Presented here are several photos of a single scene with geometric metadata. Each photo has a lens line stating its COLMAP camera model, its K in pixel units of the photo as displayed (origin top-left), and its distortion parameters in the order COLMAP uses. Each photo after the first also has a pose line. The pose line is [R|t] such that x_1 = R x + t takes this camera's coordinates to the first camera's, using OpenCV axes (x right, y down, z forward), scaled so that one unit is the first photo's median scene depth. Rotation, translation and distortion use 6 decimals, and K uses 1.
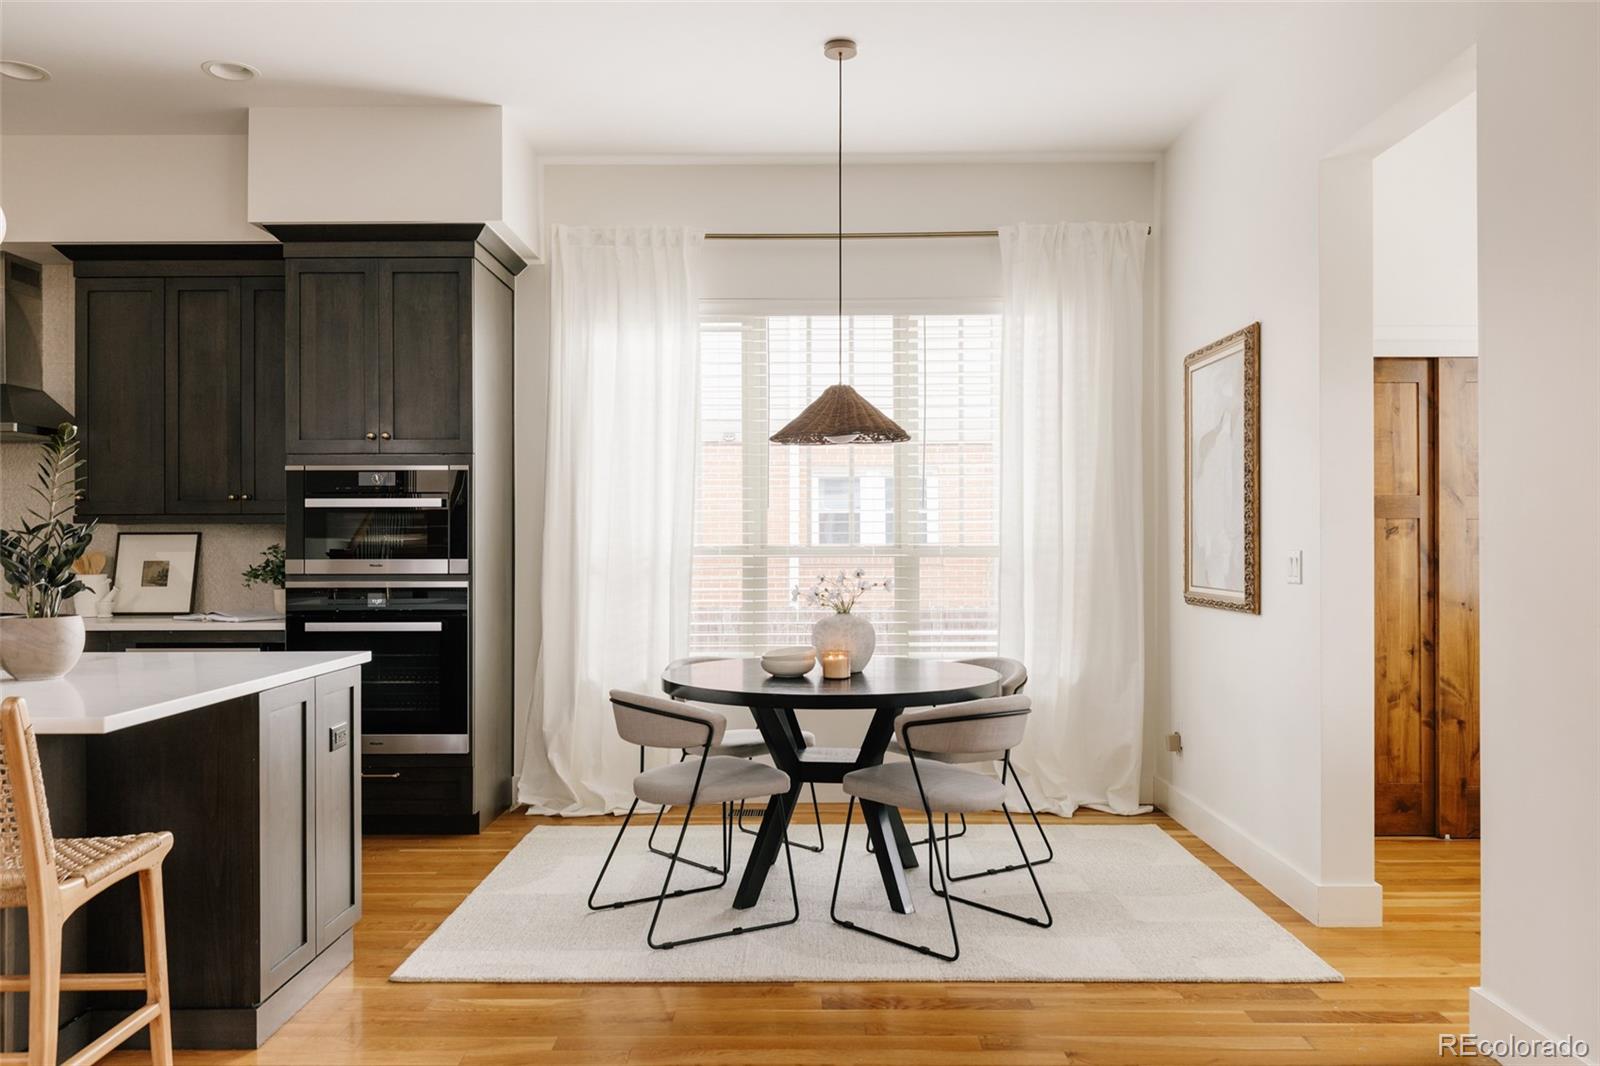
lens RADIAL K [[1189.3, 0, 800.5], [0, 1189.3, 536.3], [0, 0, 1]] dist [-0.008000, -0.000567]
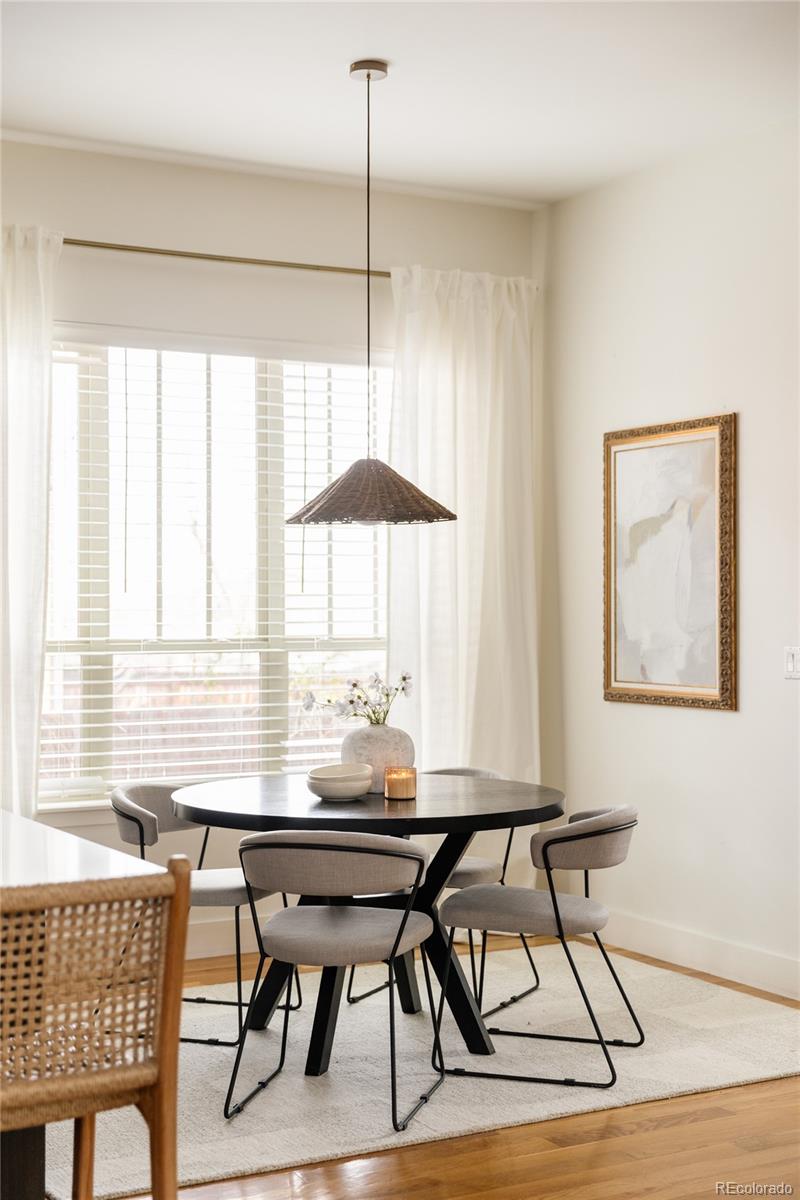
lens RADIAL K [[1653.4, 0, 400.4], [0, 1653.4, 596.6], [0, 0, 1]] dist [0.018331, 0.000000]
pose [[0.869119, 0.003542, 0.494591, -0.473089], [-0.002383, 0.999993, -0.002974, -0.021145], [-0.494598, 0.001406, 0.869121, -0.048583]]
